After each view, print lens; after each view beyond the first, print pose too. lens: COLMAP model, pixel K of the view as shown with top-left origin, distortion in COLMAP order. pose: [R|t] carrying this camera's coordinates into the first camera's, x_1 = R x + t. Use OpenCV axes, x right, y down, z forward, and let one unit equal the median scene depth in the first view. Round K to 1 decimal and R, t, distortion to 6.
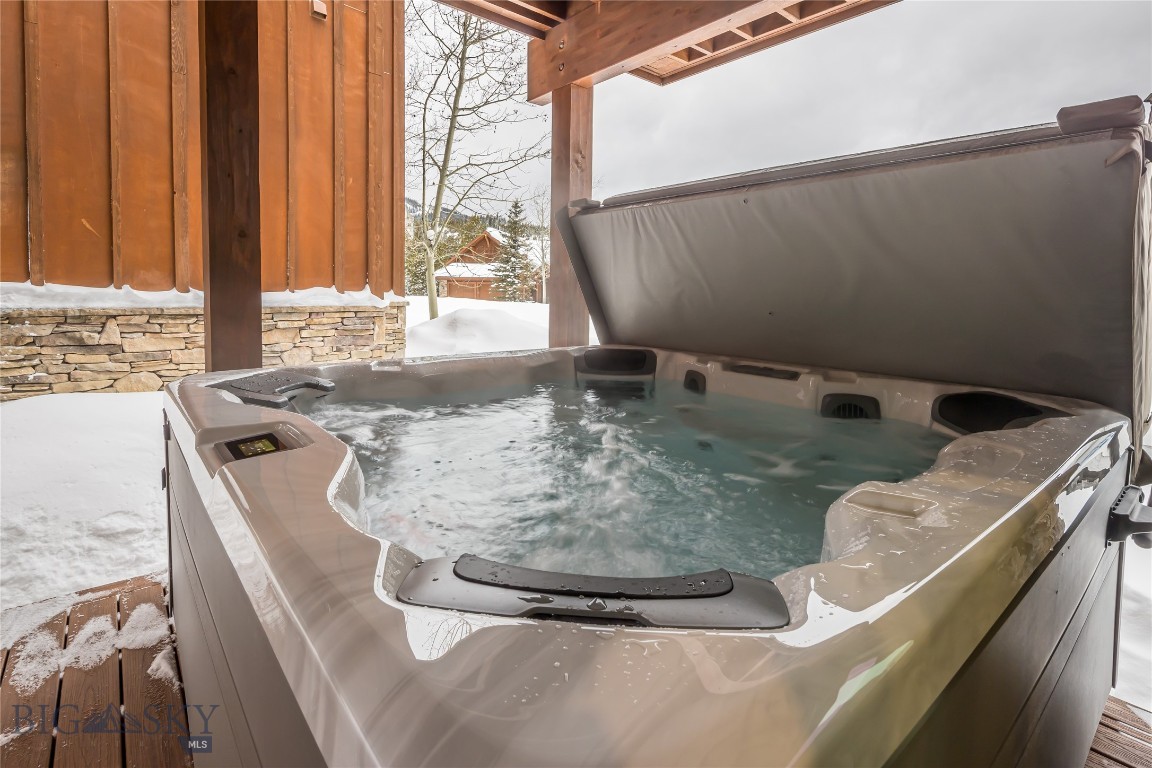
lens RADIAL K [[560.5, 0, 580.5], [0, 560.5, 320.1], [0, 0, 1]] dist [0.018775, -0.000535]
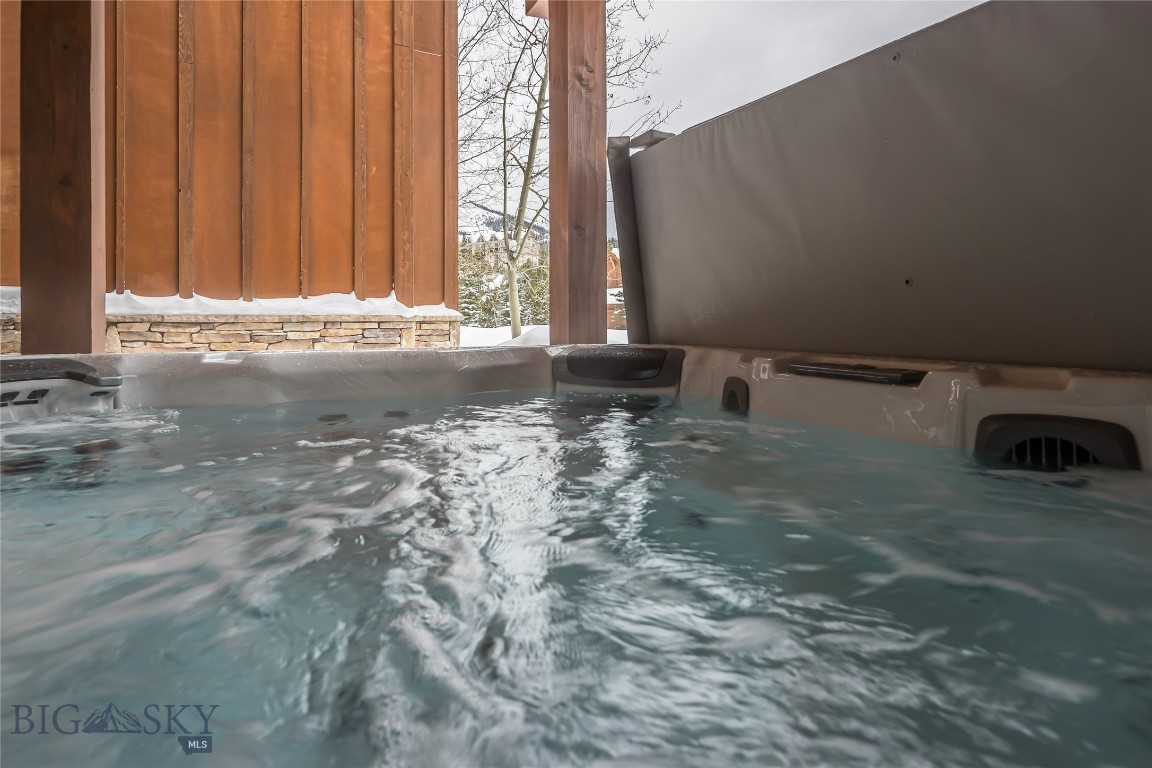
lens RADIAL K [[560.5, 0, 599.8], [0, 560.5, 343.0], [0, 0, 1]] dist [0.018775, -0.000535]
pose [[0.945107, -0.019926, -0.326154, 0.208067], [0.002033, 0.998478, -0.055109, 0.069586], [0.326756, 0.051421, 0.943709, 0.336519]]
